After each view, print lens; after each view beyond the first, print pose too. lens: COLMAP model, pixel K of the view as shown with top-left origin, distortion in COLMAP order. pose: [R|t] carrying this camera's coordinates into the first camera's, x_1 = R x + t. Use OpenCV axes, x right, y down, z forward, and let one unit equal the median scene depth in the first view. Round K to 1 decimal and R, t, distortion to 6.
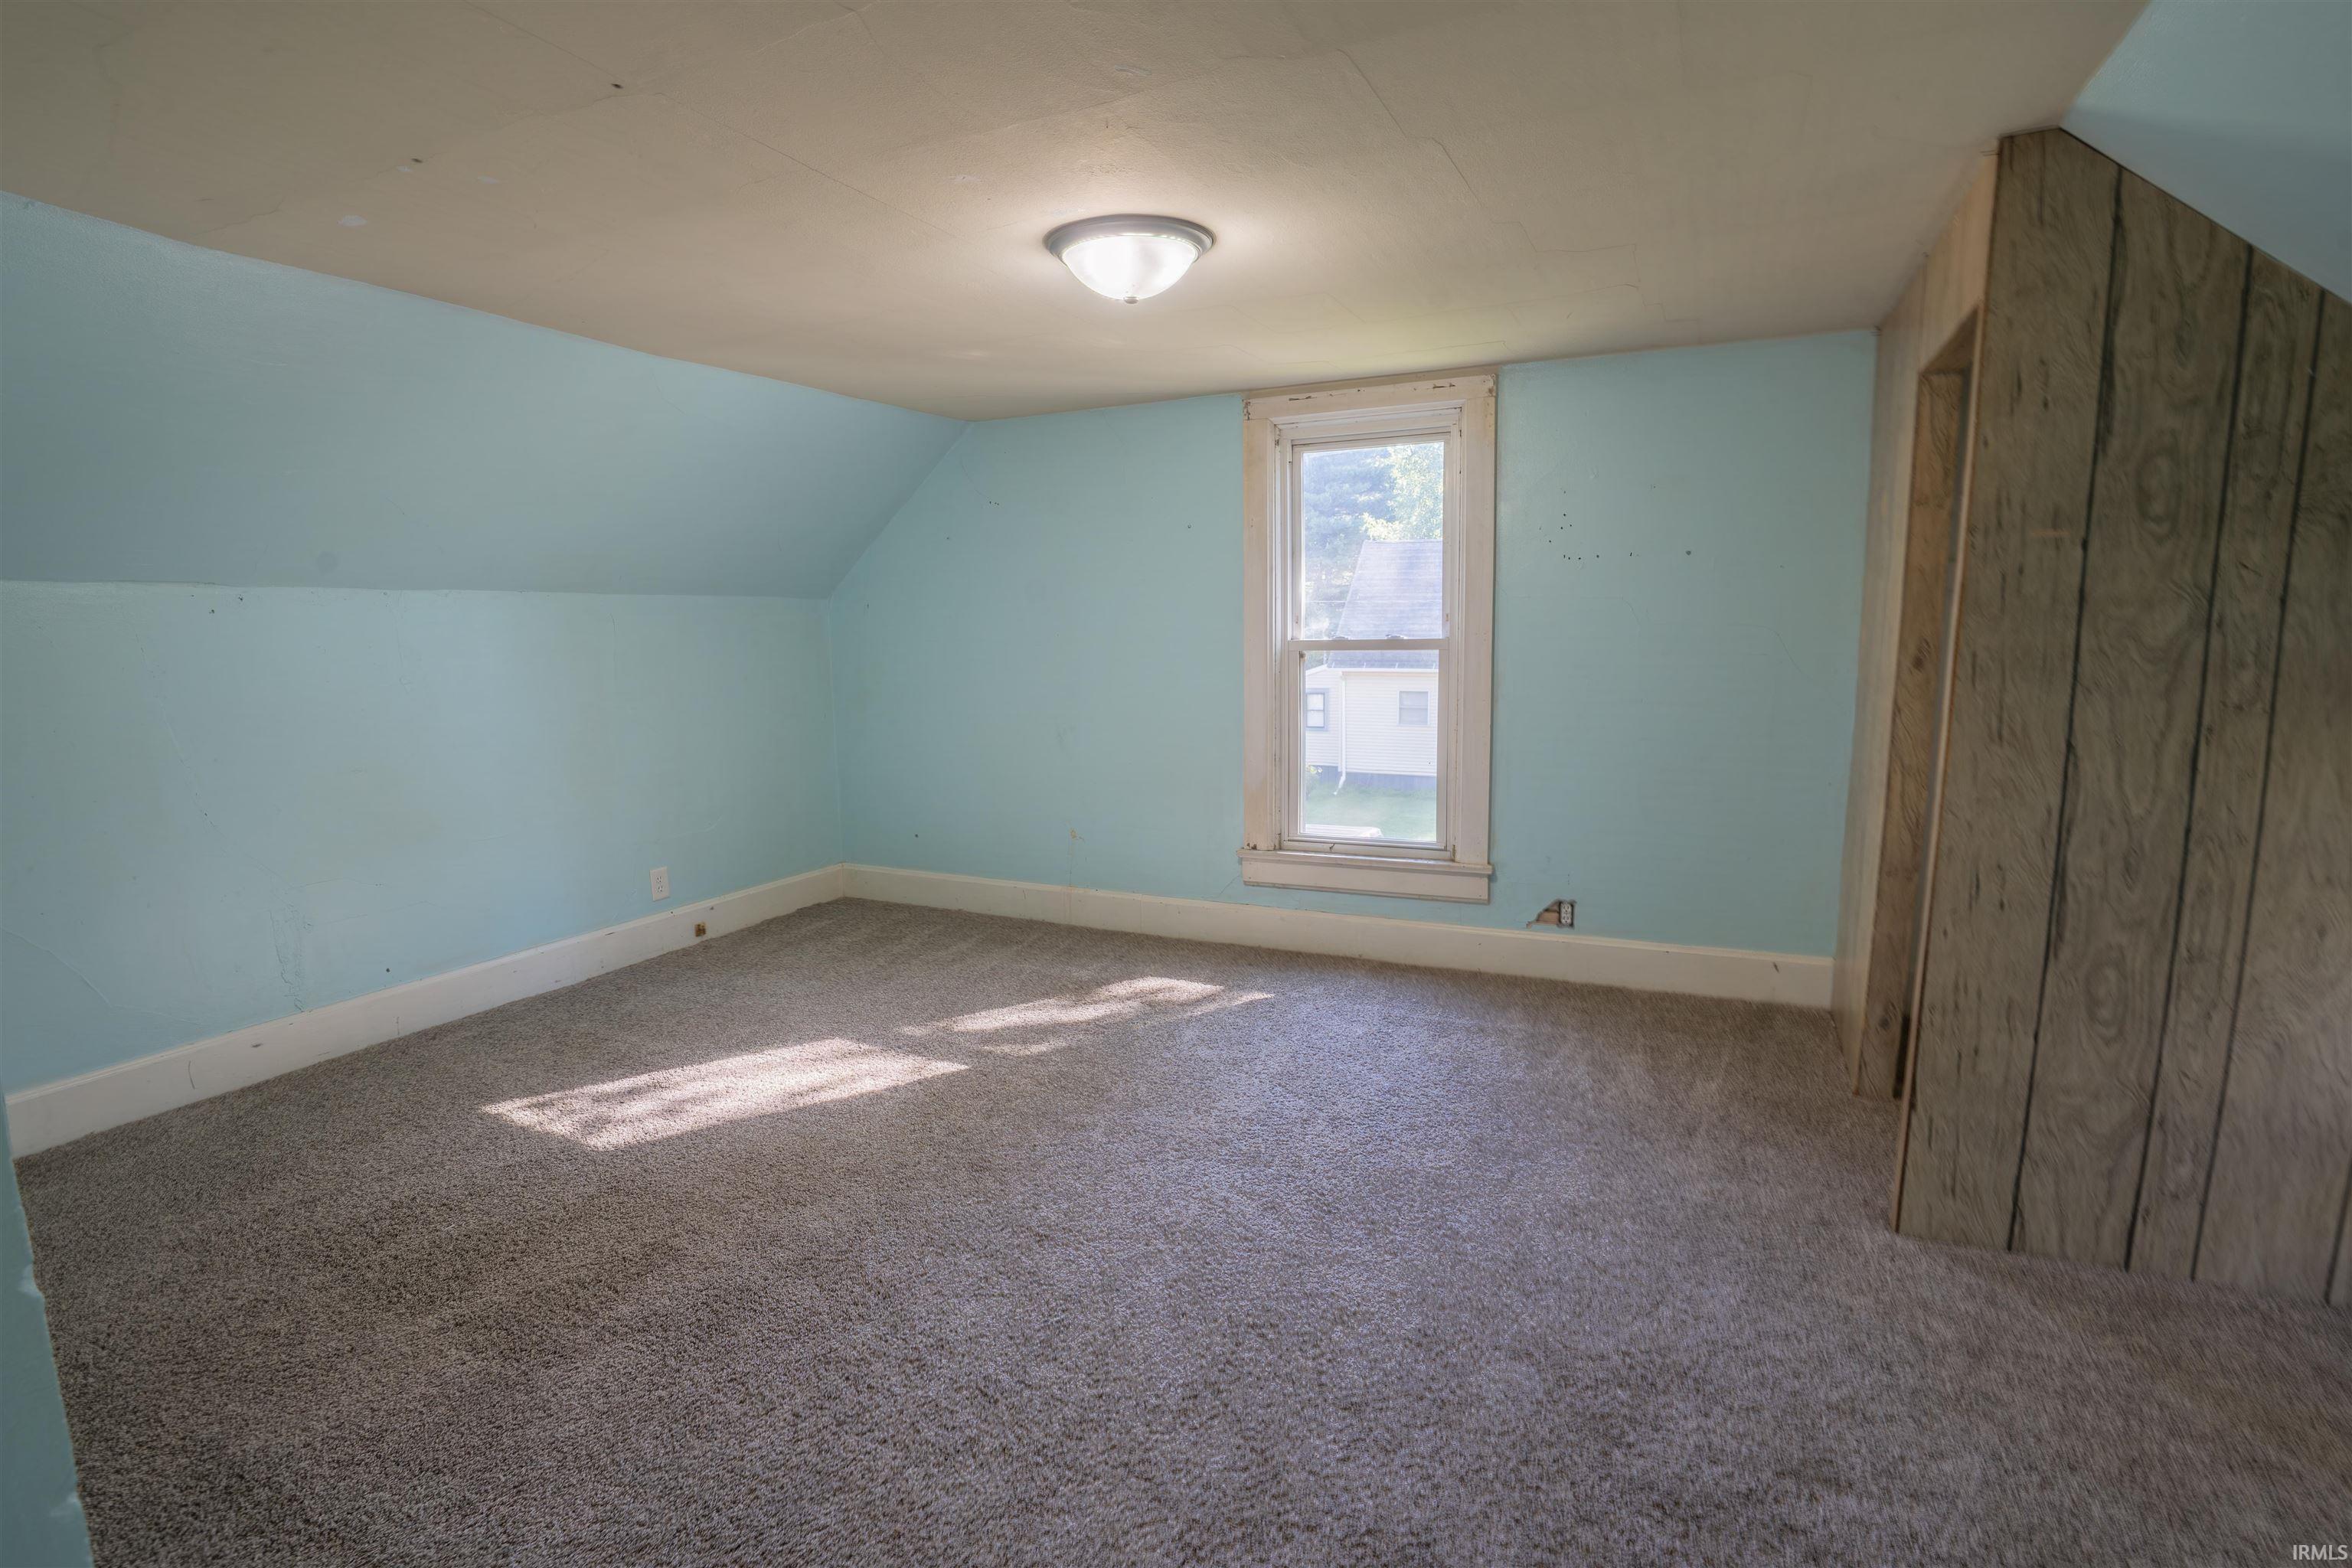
lens RADIAL K [[1127.3, 0, 1176.0], [0, 1127.3, 784.0], [0, 0, 1]] dist [-0.068152, 0.028981]
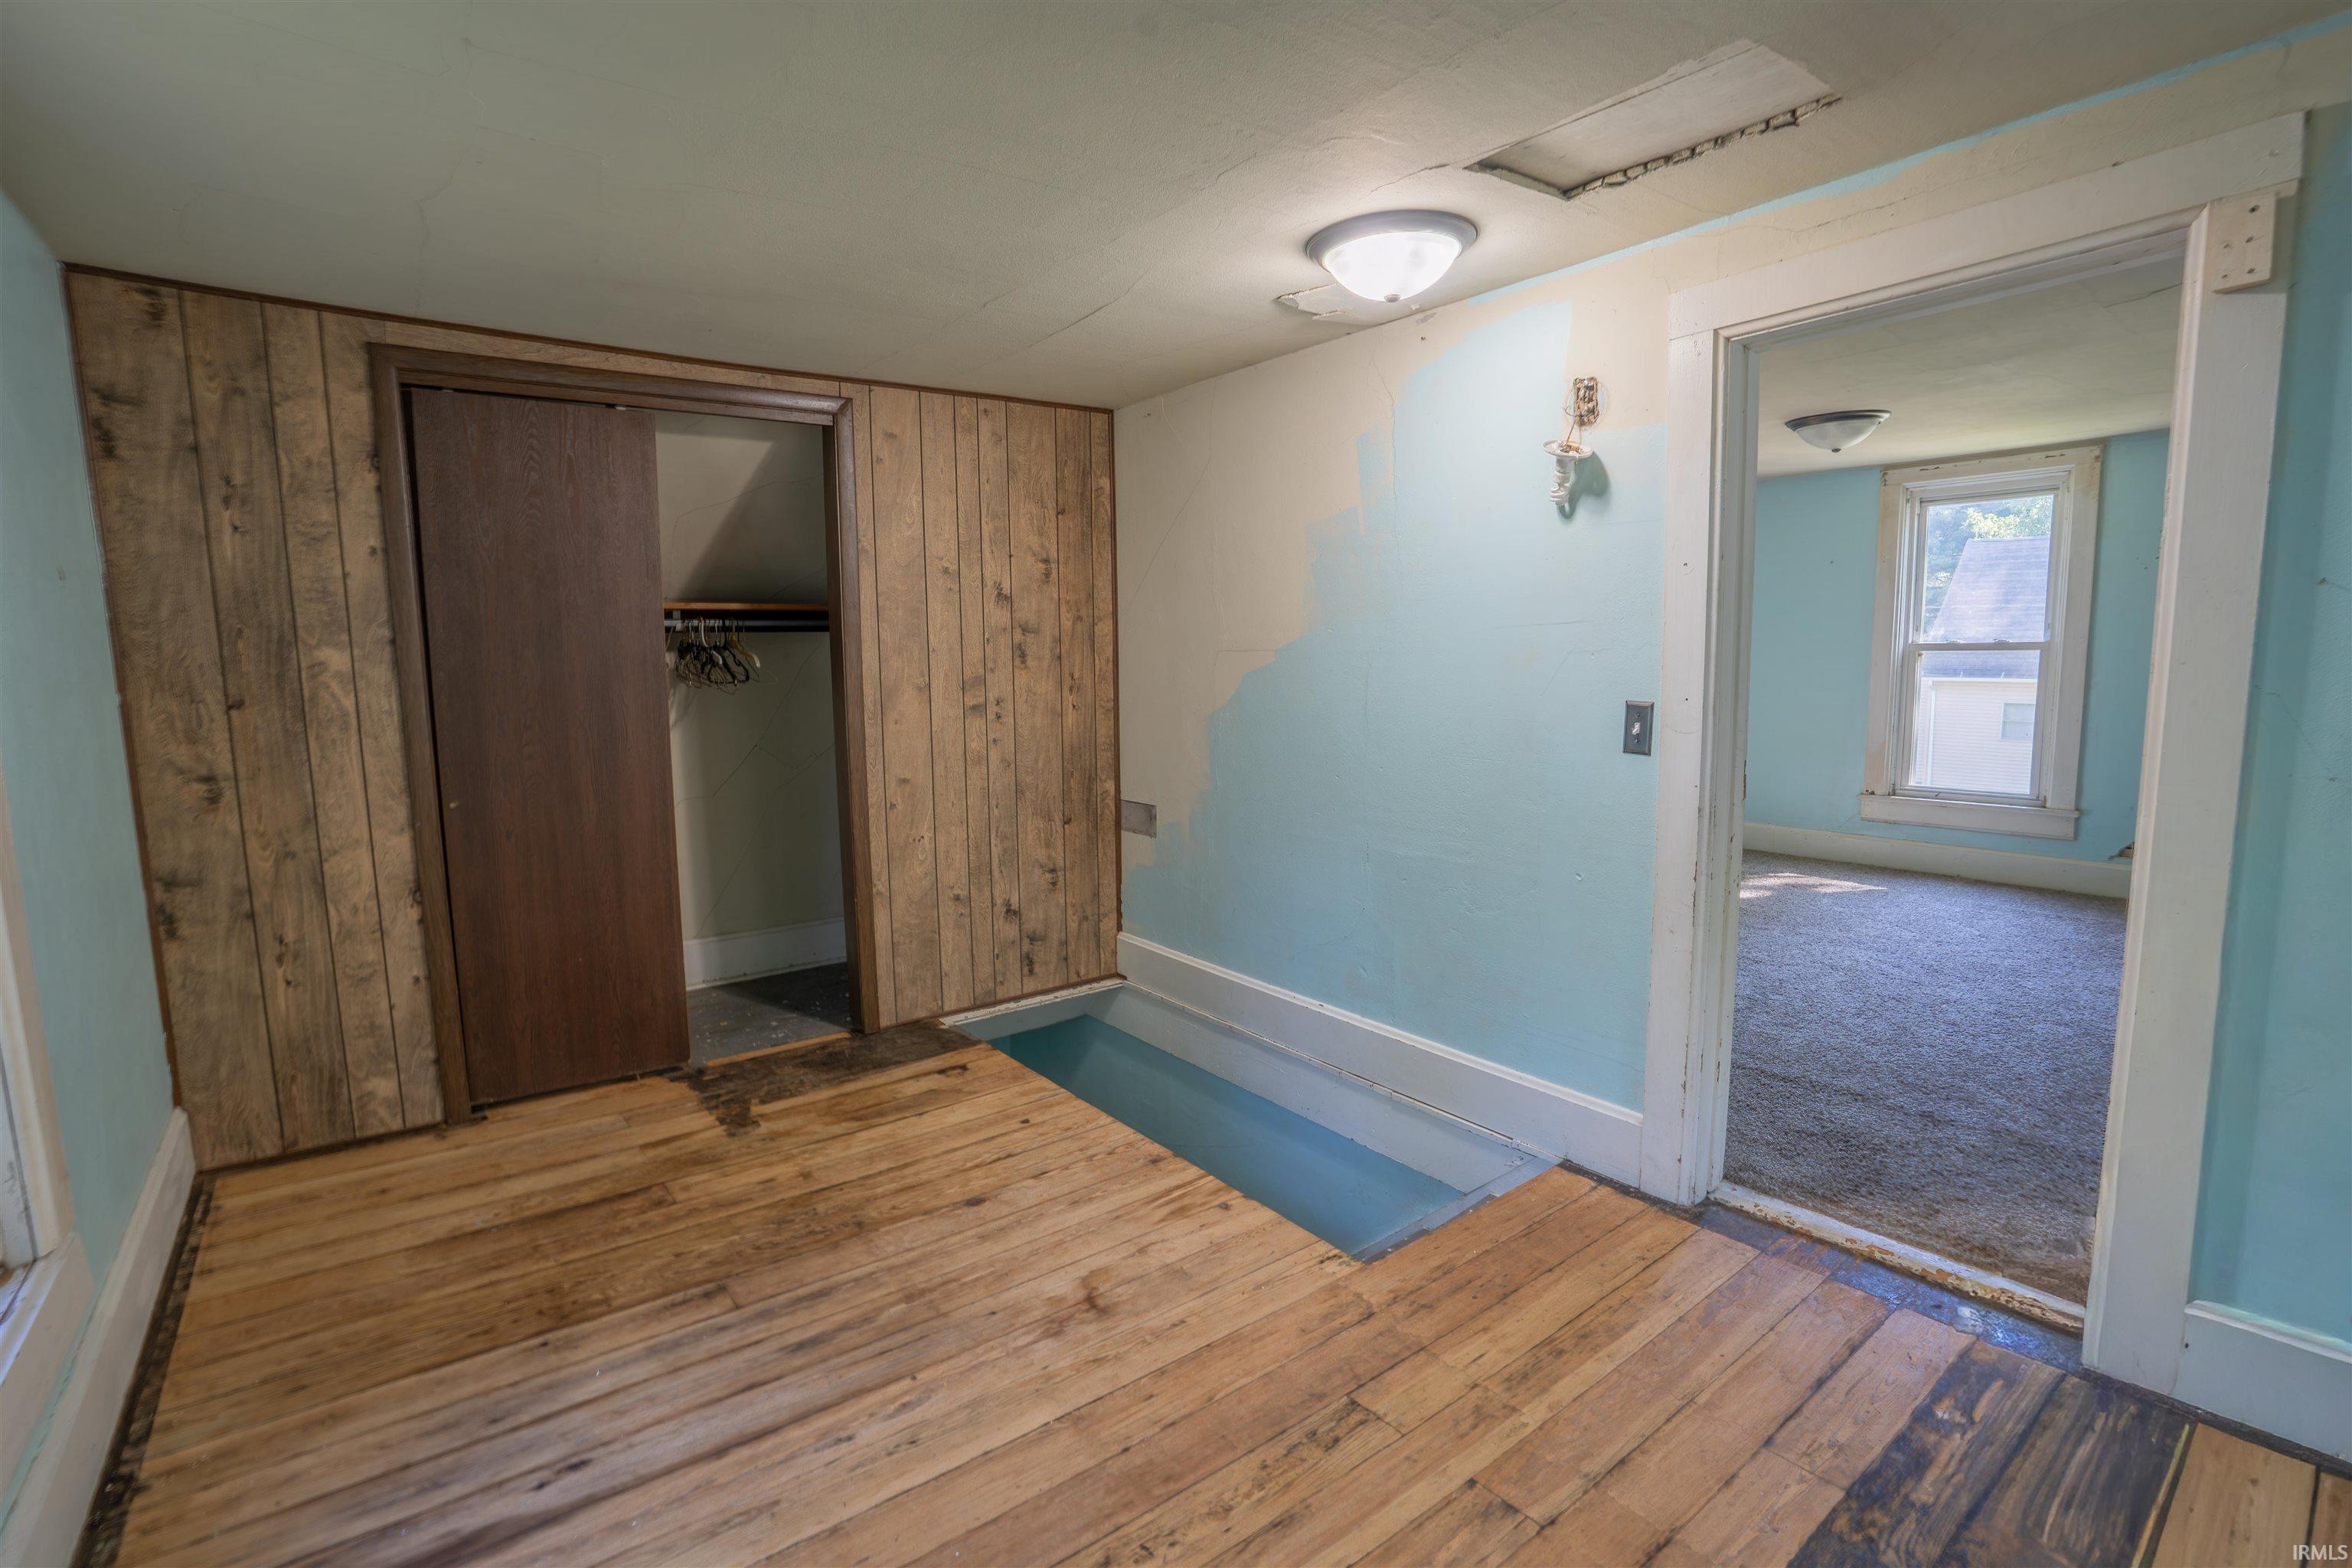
lens RADIAL K [[1093.8, 0, 1176.0], [0, 1093.8, 784.0], [0, 0, 1]] dist [-0.065557, 0.025329]
pose [[0.893106, 0.054951, -0.446477, -0.124682], [-0.055439, 0.998390, 0.011982, 0.088689], [0.446417, 0.014051, 0.894715, -0.637842]]
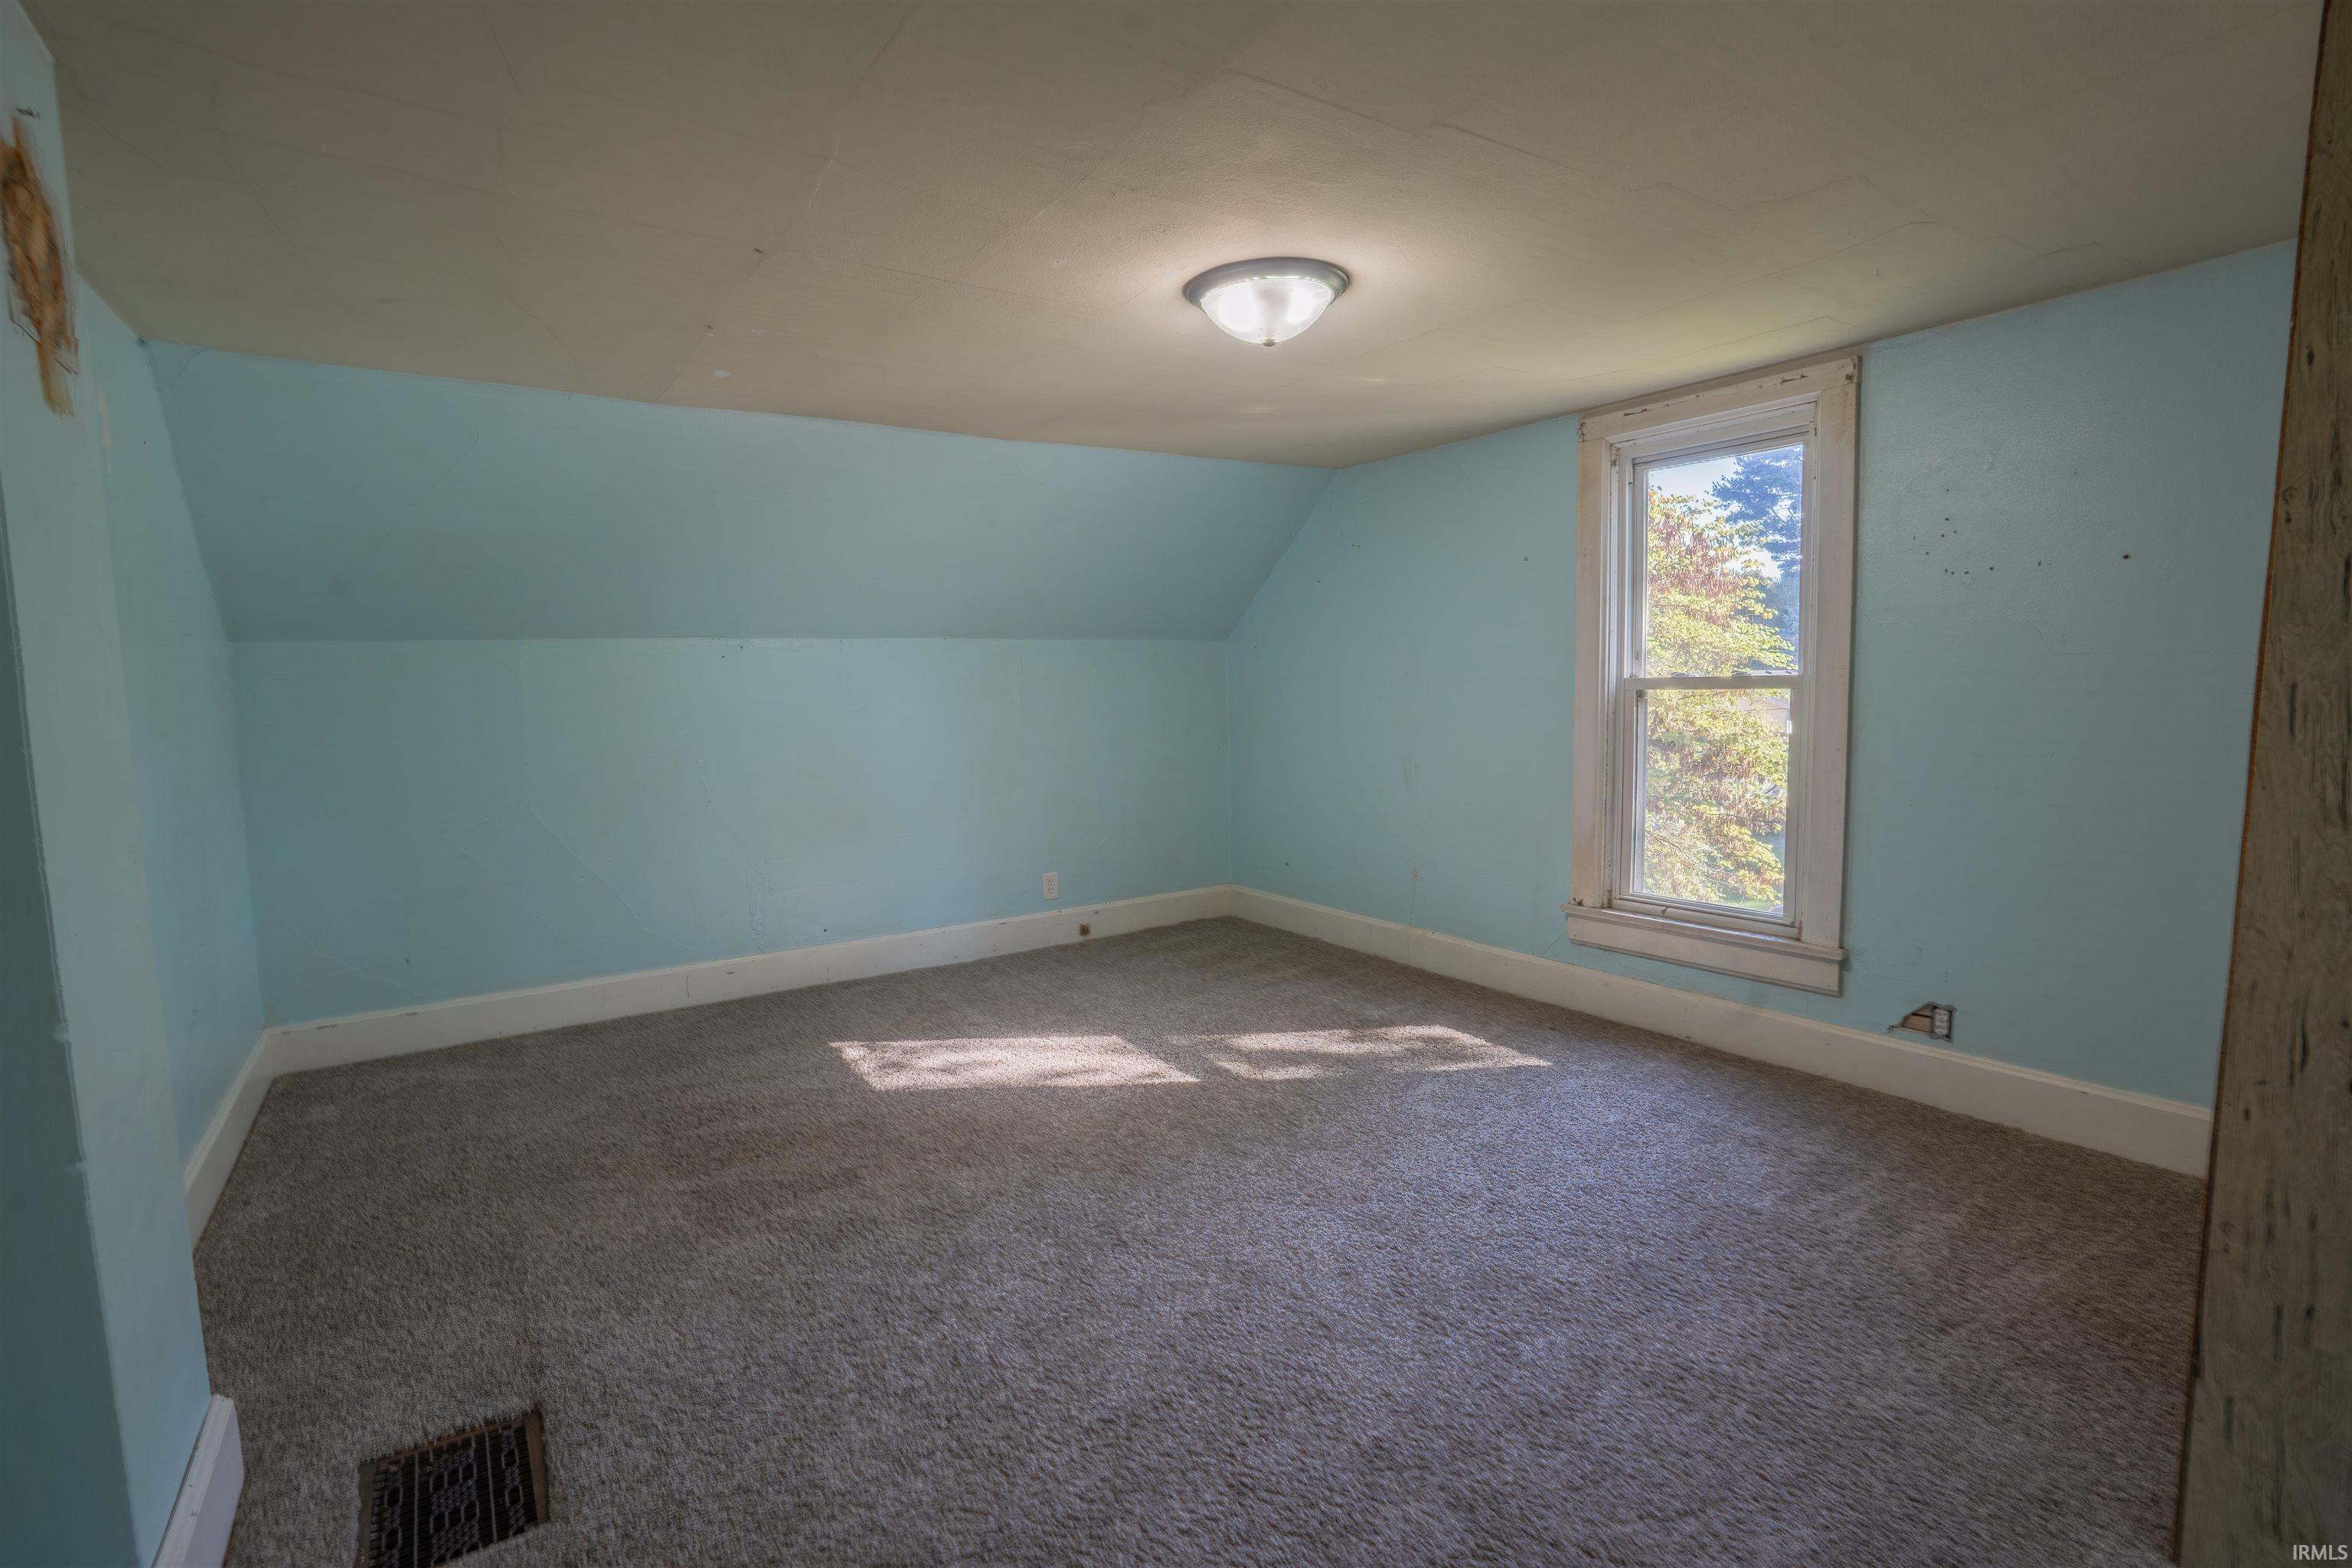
lens RADIAL K [[1093.8, 0, 1176.0], [0, 1093.8, 784.0], [0, 0, 1]] dist [-0.065557, 0.025329]
pose [[0.865031, 0.043295, -0.499847, 0.256983], [-0.060451, 0.998006, -0.018171, -0.005359], [0.498063, 0.045935, 0.865923, 0.076847]]
